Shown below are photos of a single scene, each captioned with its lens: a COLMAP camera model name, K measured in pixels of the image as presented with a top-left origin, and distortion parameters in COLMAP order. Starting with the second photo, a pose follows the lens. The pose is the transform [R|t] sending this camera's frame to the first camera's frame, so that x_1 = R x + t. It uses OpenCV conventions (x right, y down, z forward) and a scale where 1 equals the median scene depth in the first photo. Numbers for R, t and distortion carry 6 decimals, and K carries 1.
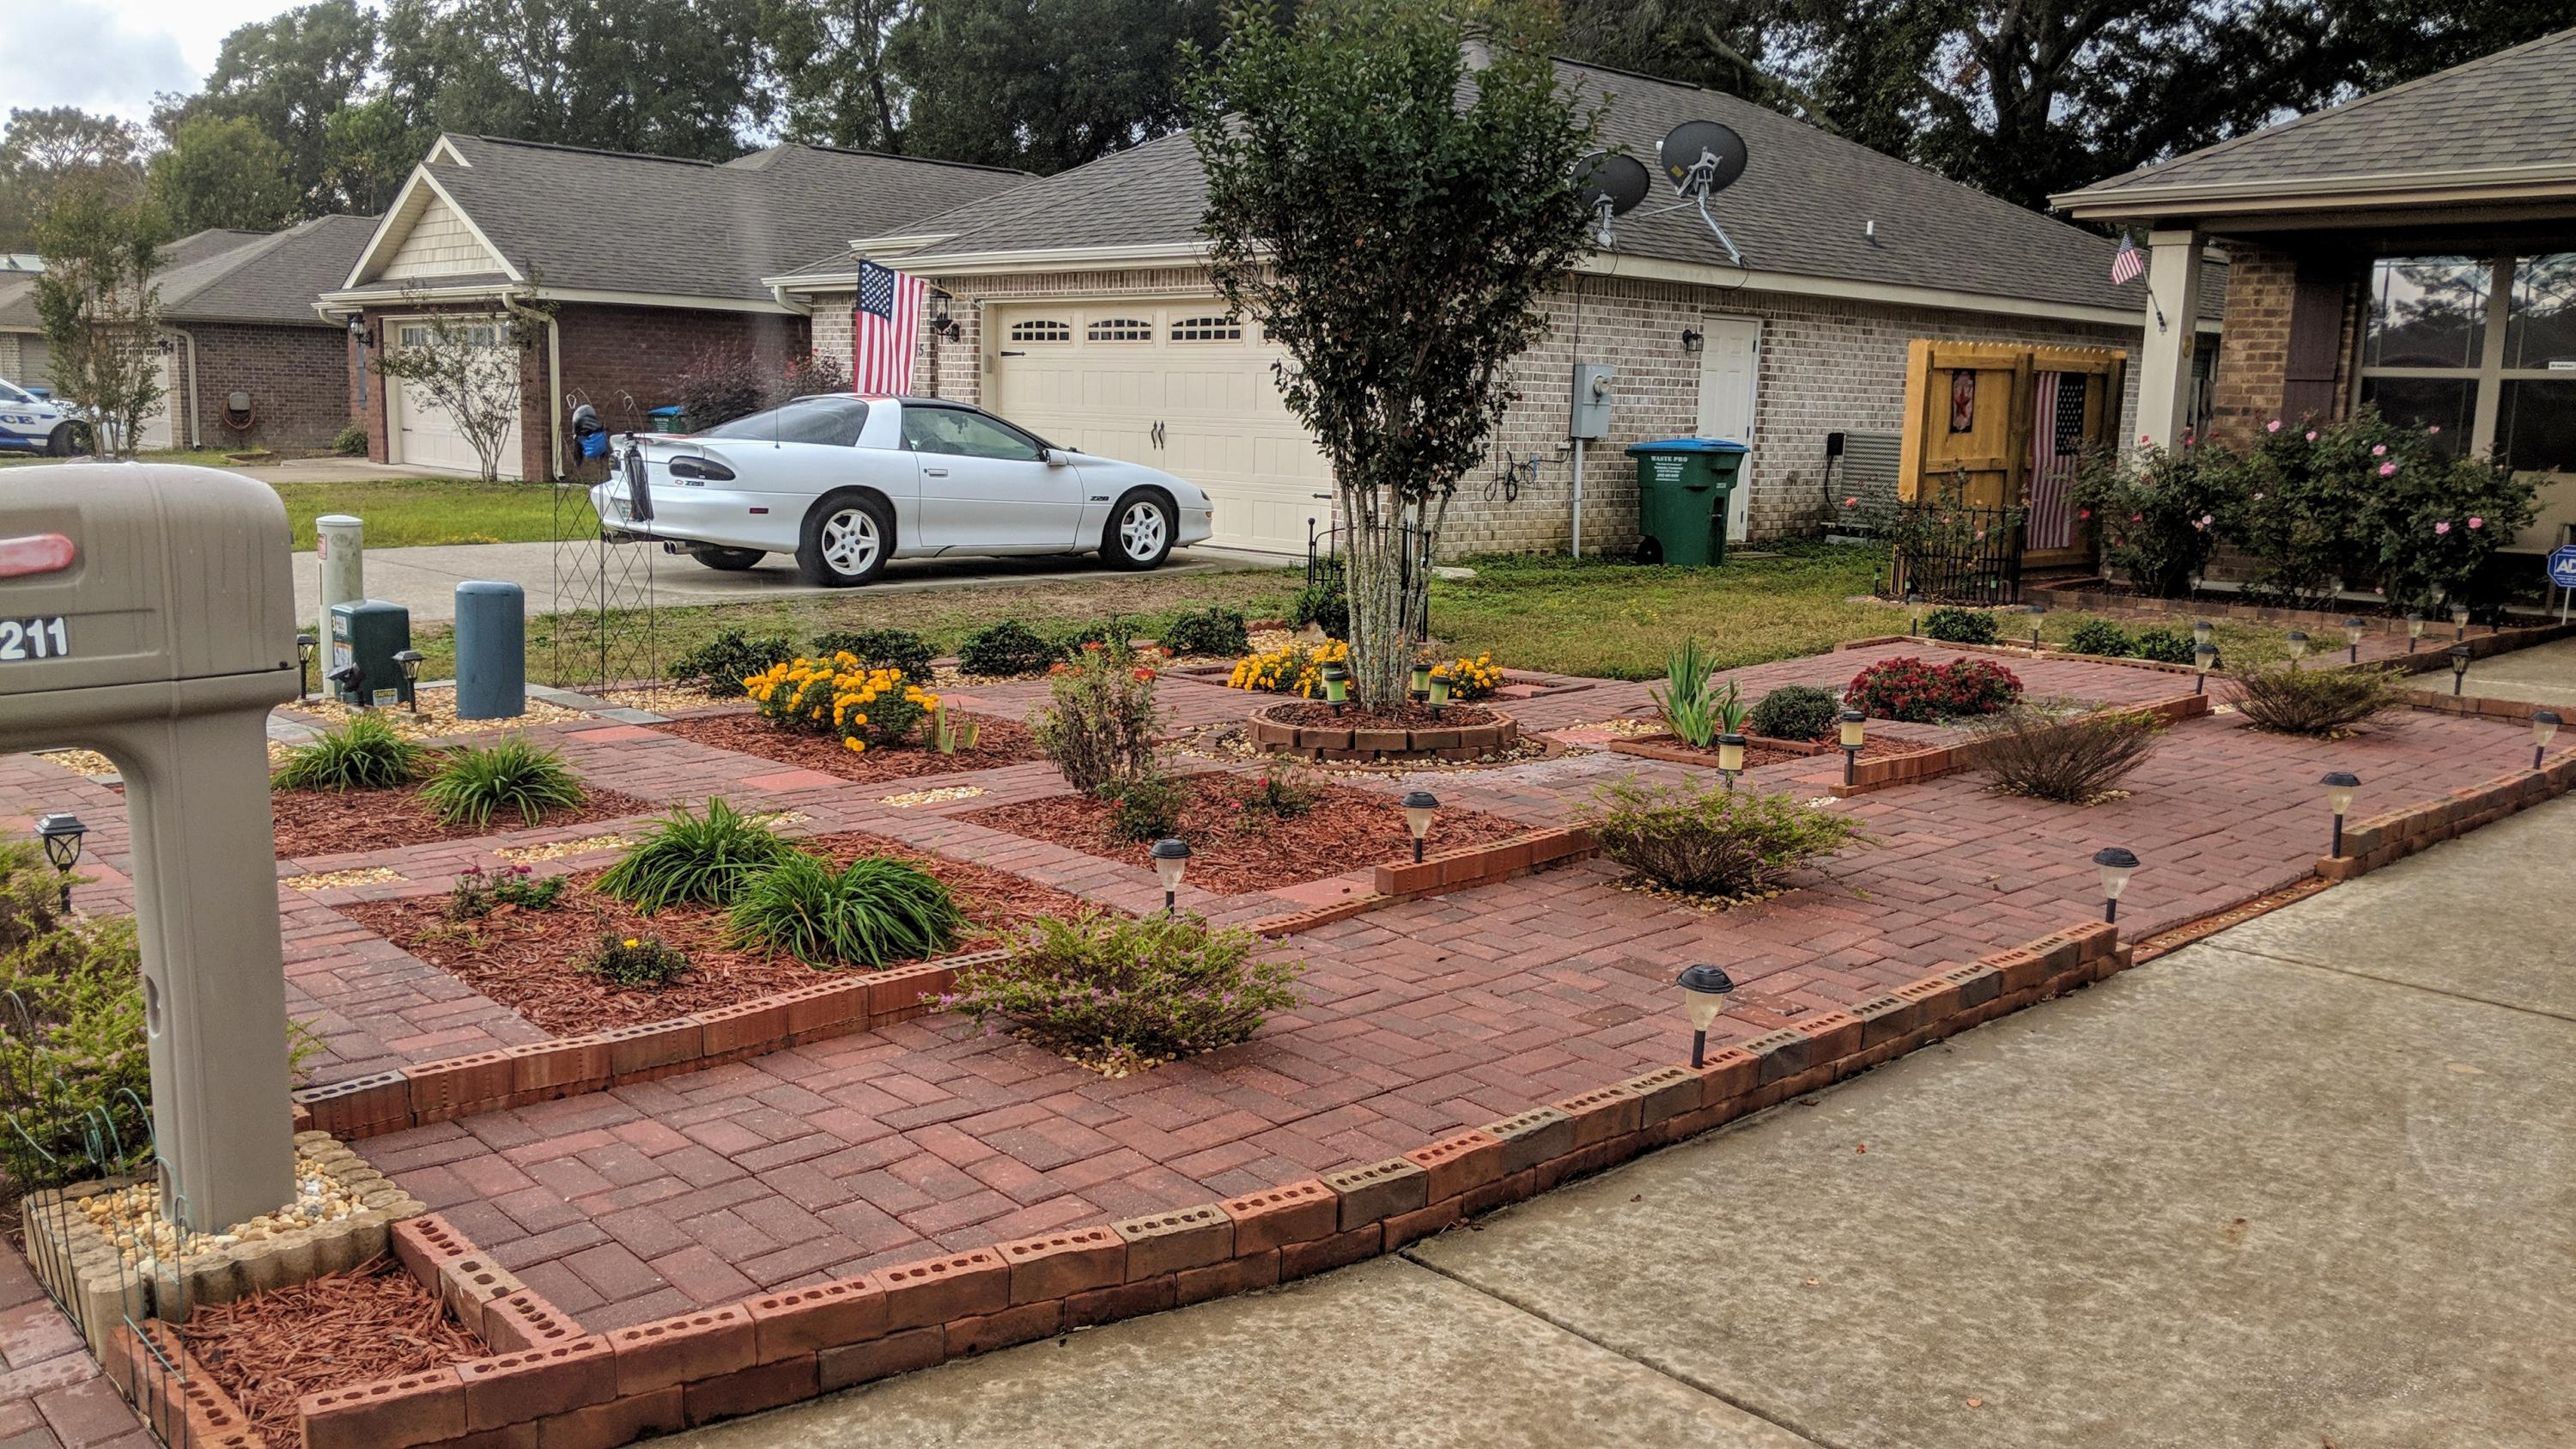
lens RADIAL K [[2053.0, 0, 1244.9], [0, 2053.0, 750.0], [0, 0, 1]] dist [0.087310, -0.159709]
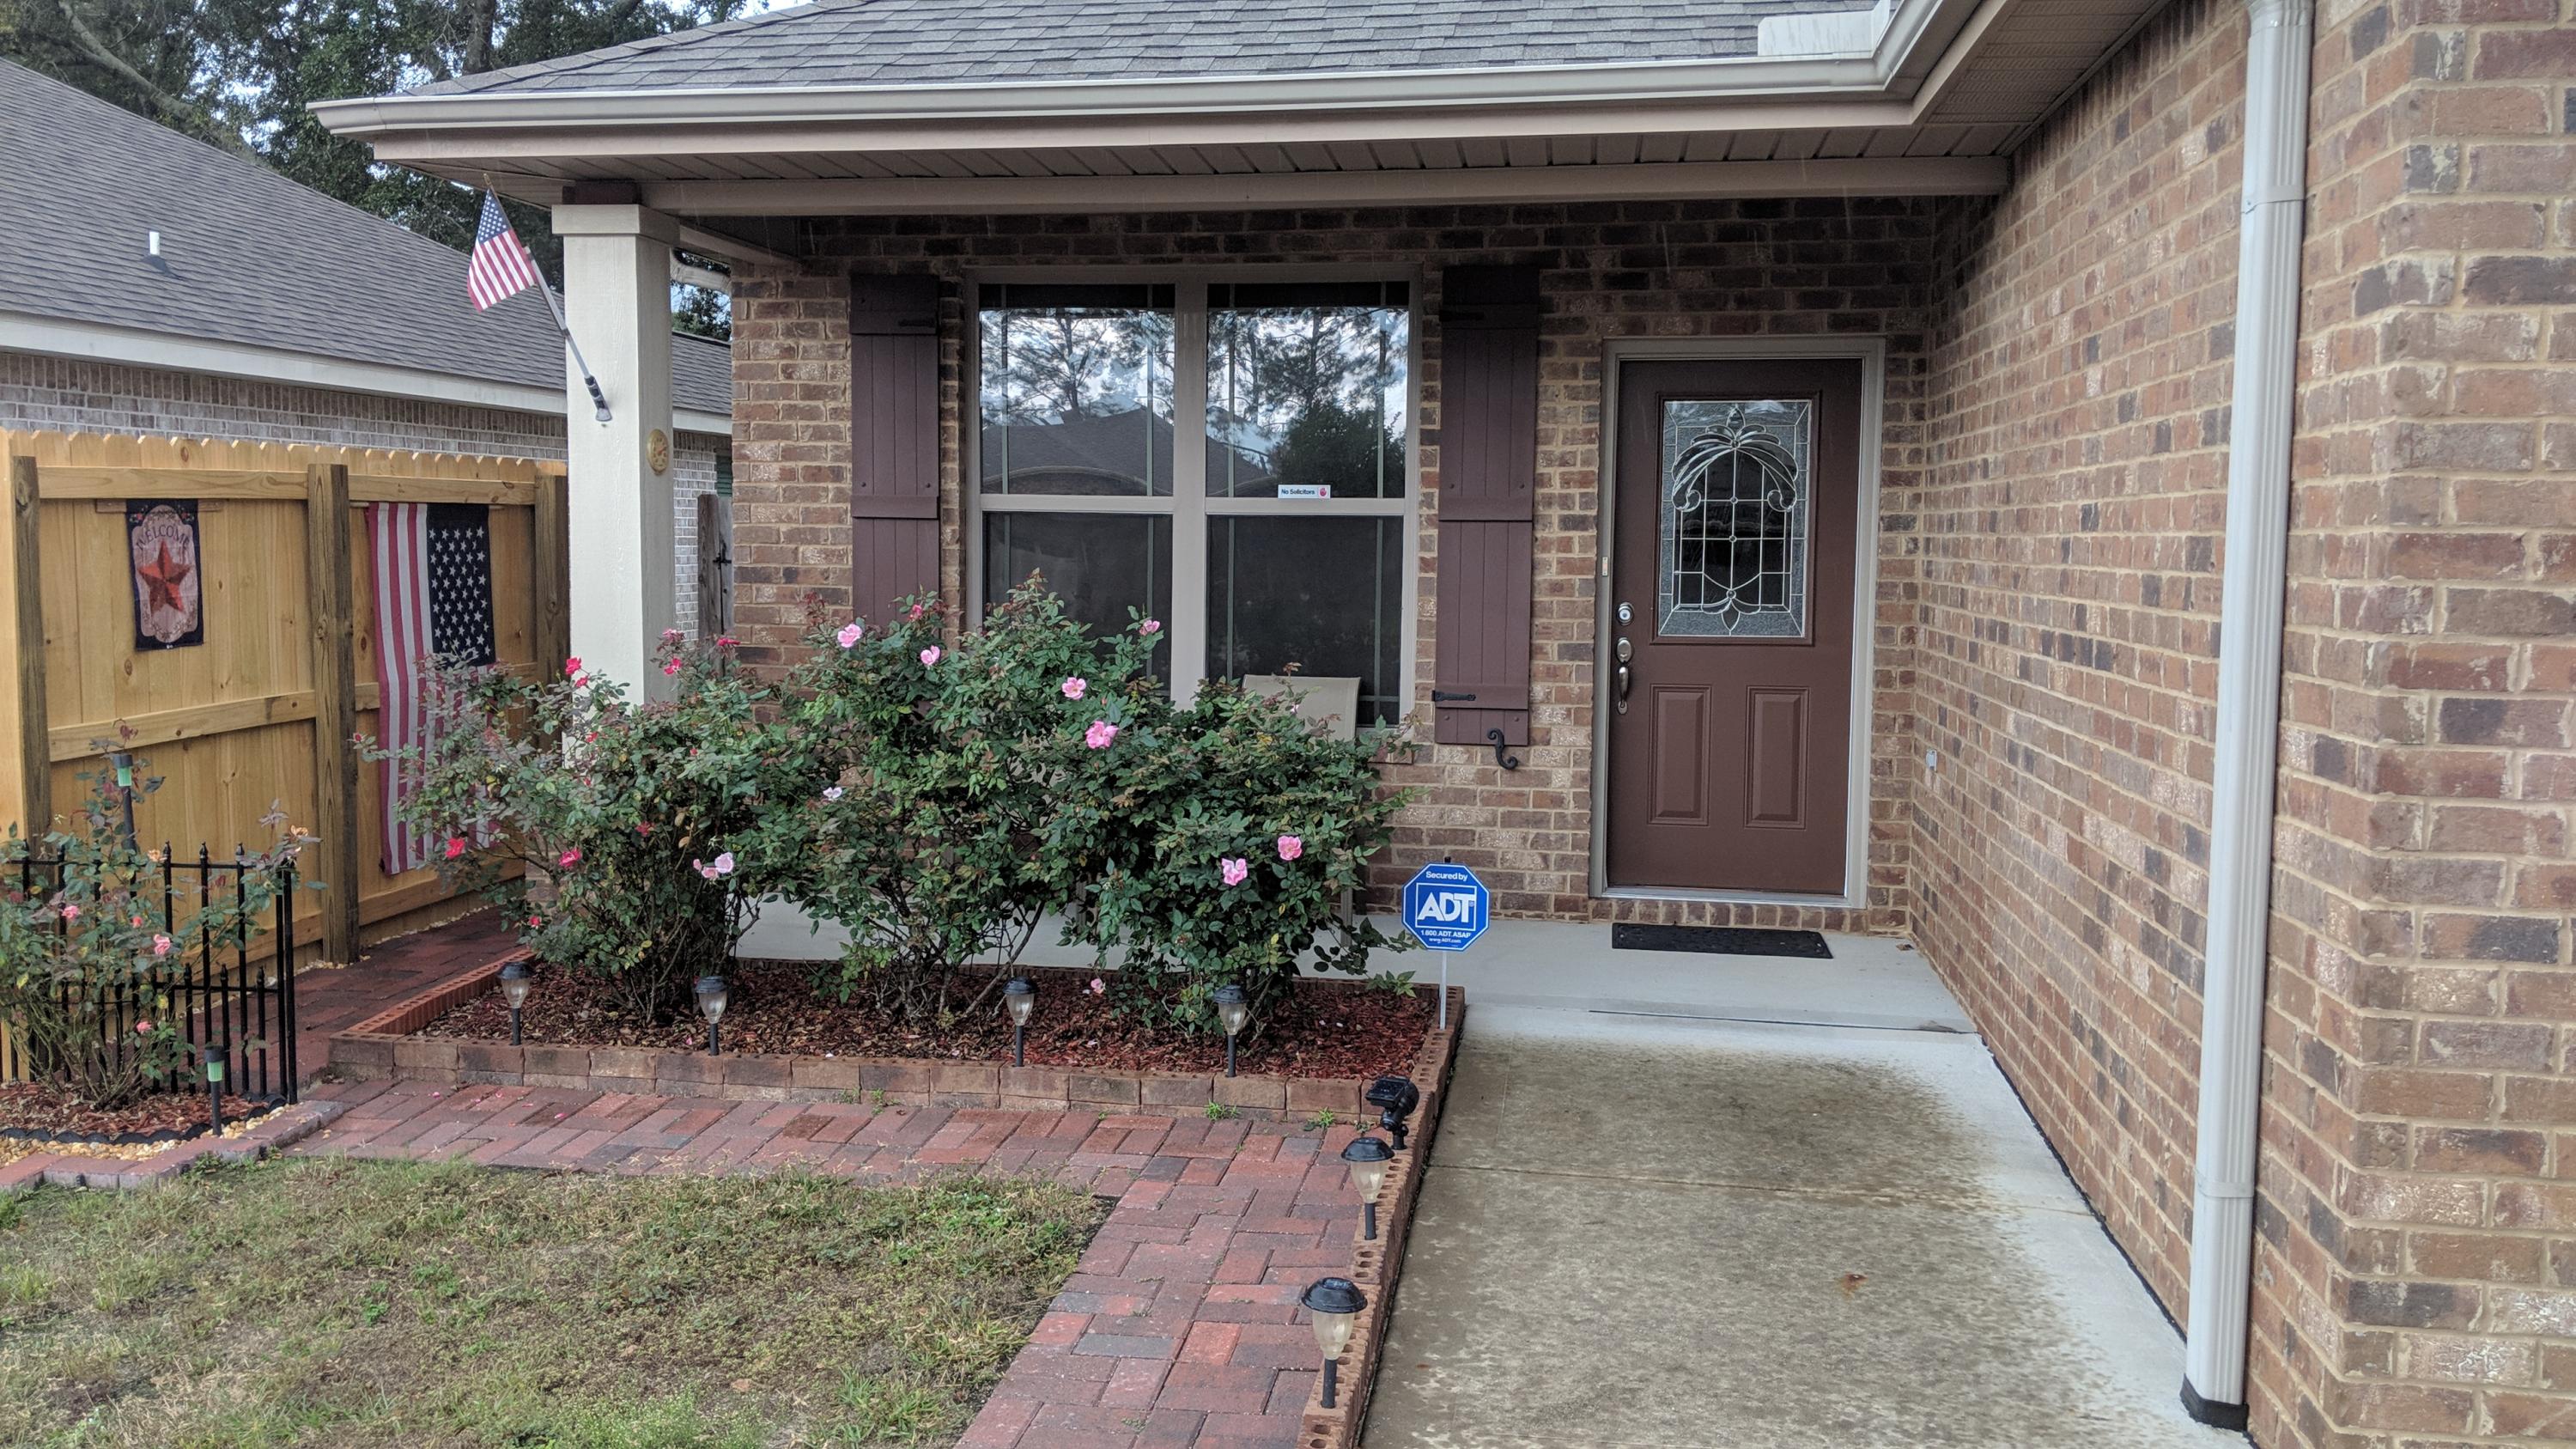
lens RADIAL K [[2053.0, 0, 1235.1], [0, 2053.0, 729.0], [0, 0, 1]] dist [0.087310, -0.159709]
pose [[0.796478, -0.073698, 0.600159, 0.256504], [0.109654, 0.993692, -0.023500, -0.100441], [-0.594641, 0.084527, 0.799535, 0.521055]]
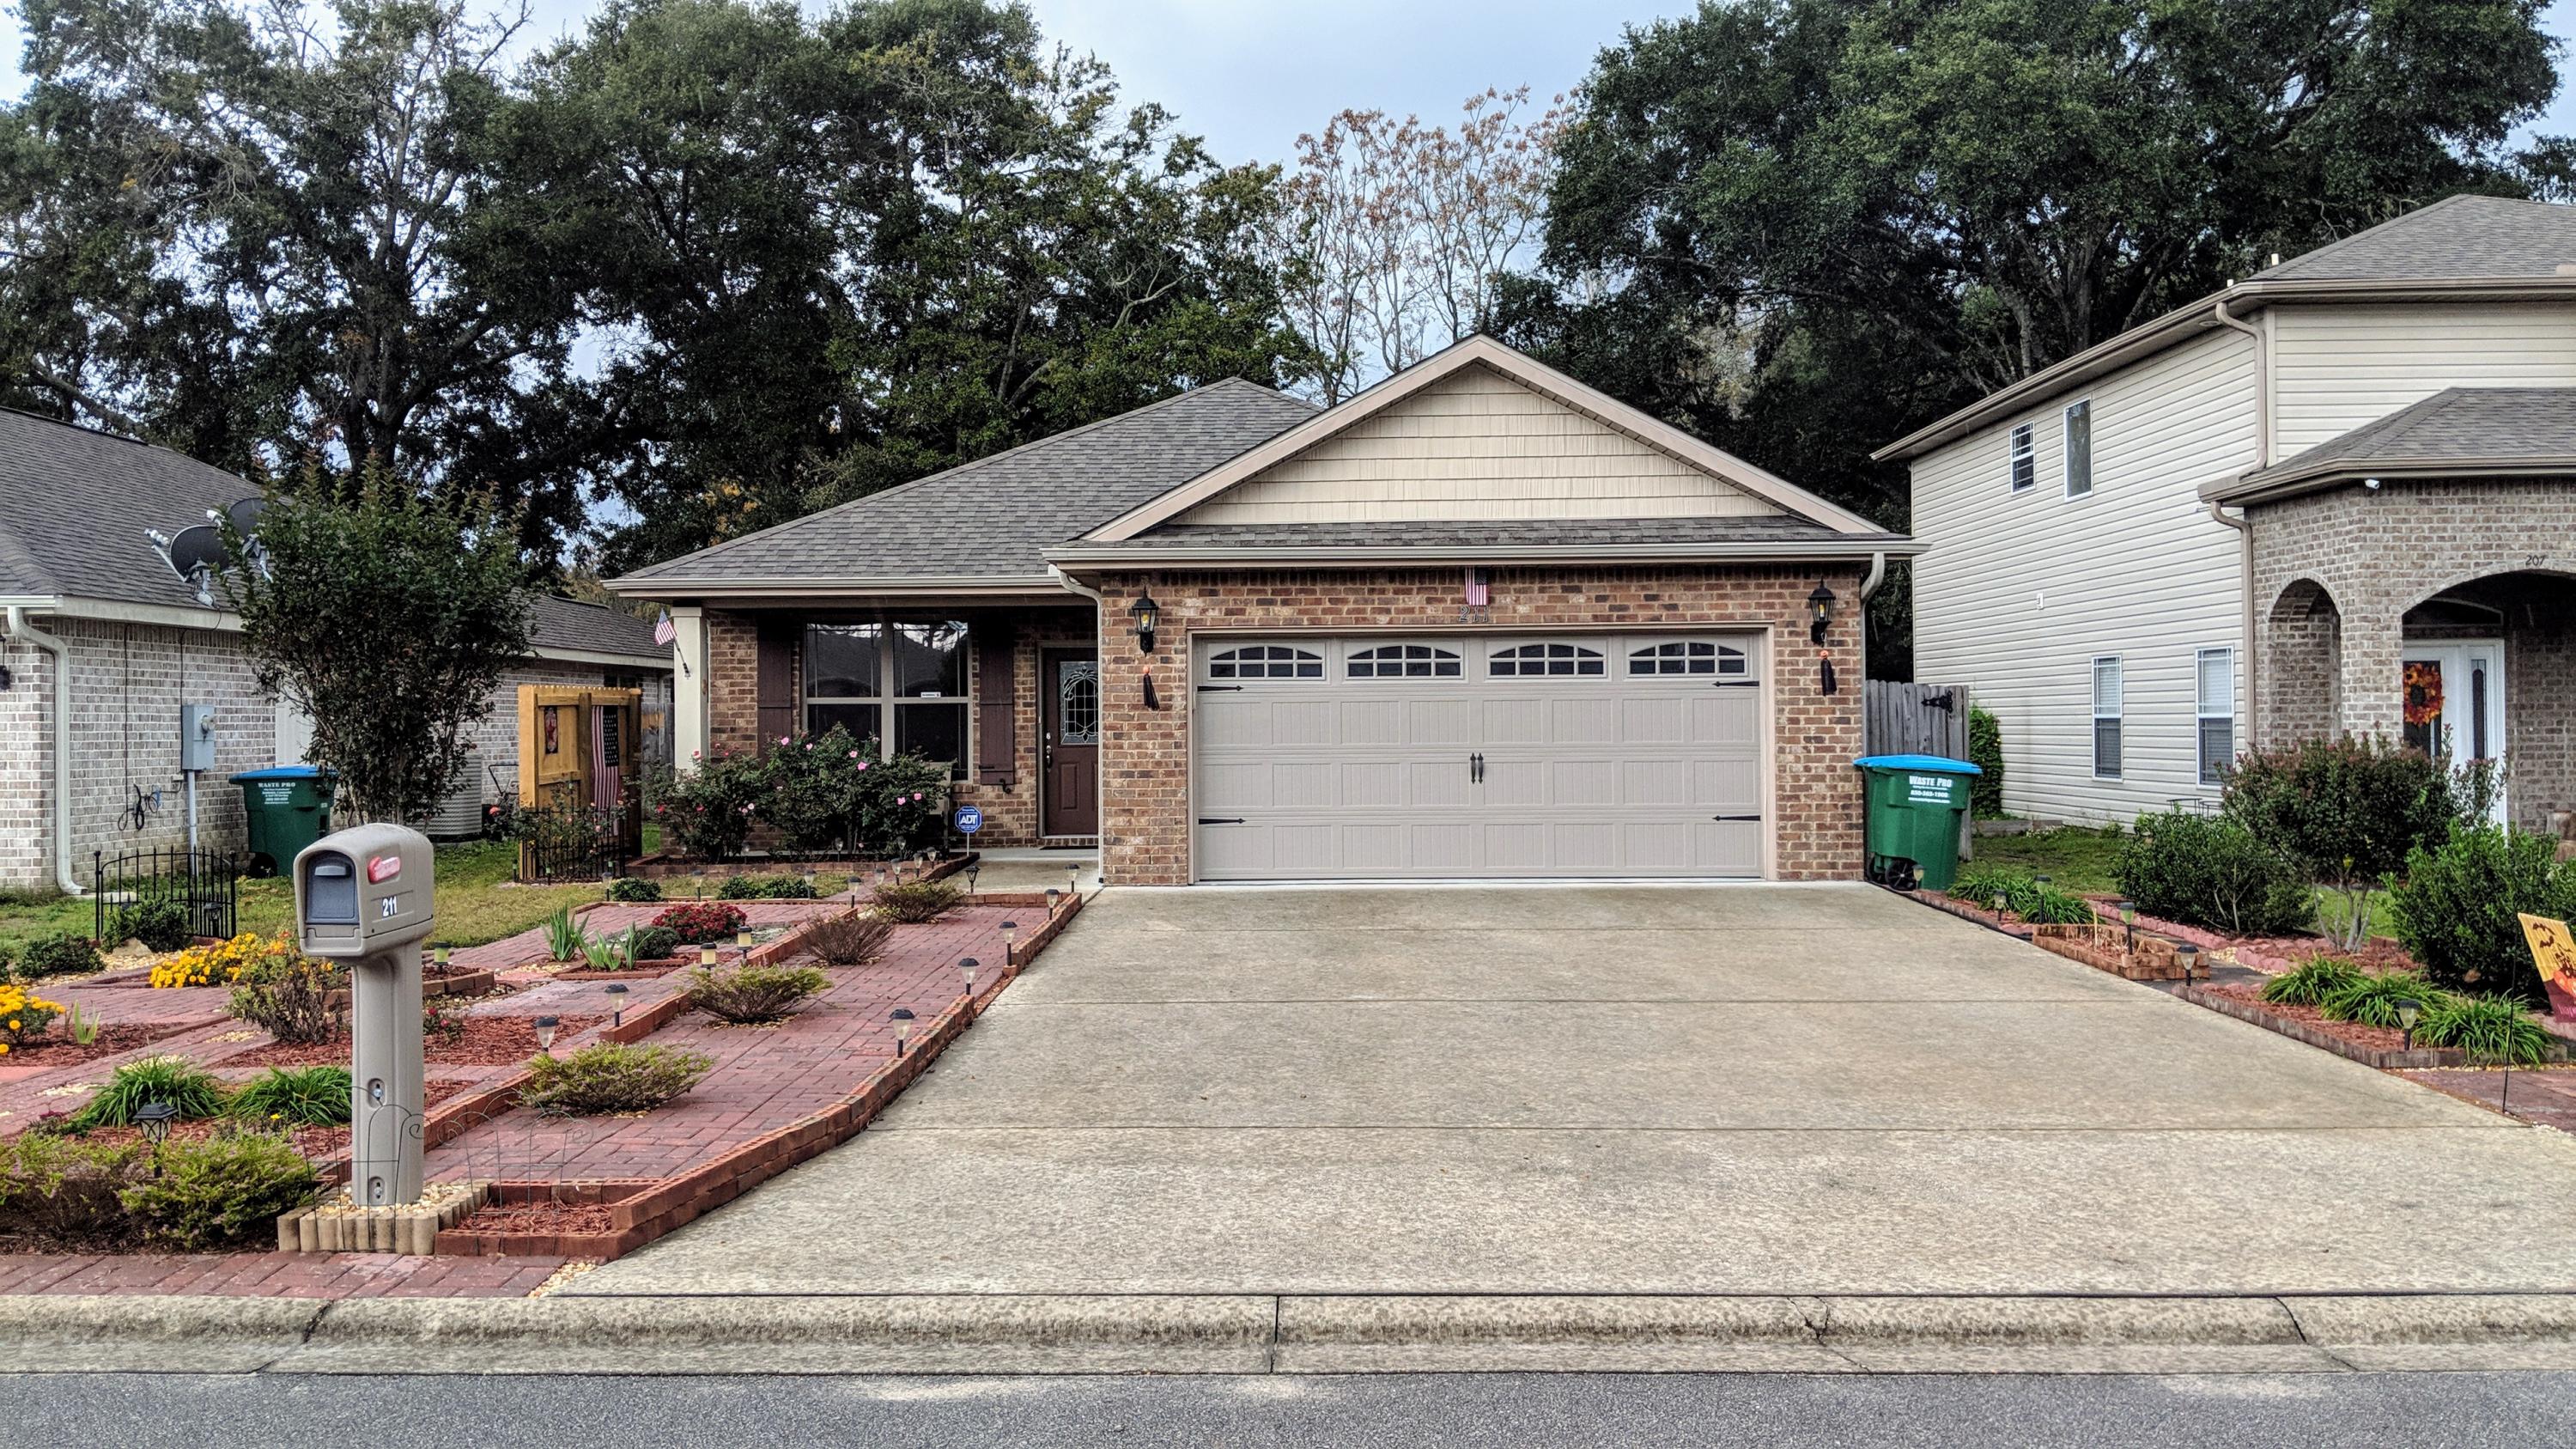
lens RADIAL K [[2053.0, 0, 1273.0], [0, 2053.0, 718.8], [0, 0, 1]] dist [0.087310, -0.159709]
pose [[0.689748, -0.031271, 0.723374, -0.278172], [0.146614, 0.984402, -0.097244, 0.018704], [-0.709050, 0.173131, 0.683574, -0.214387]]
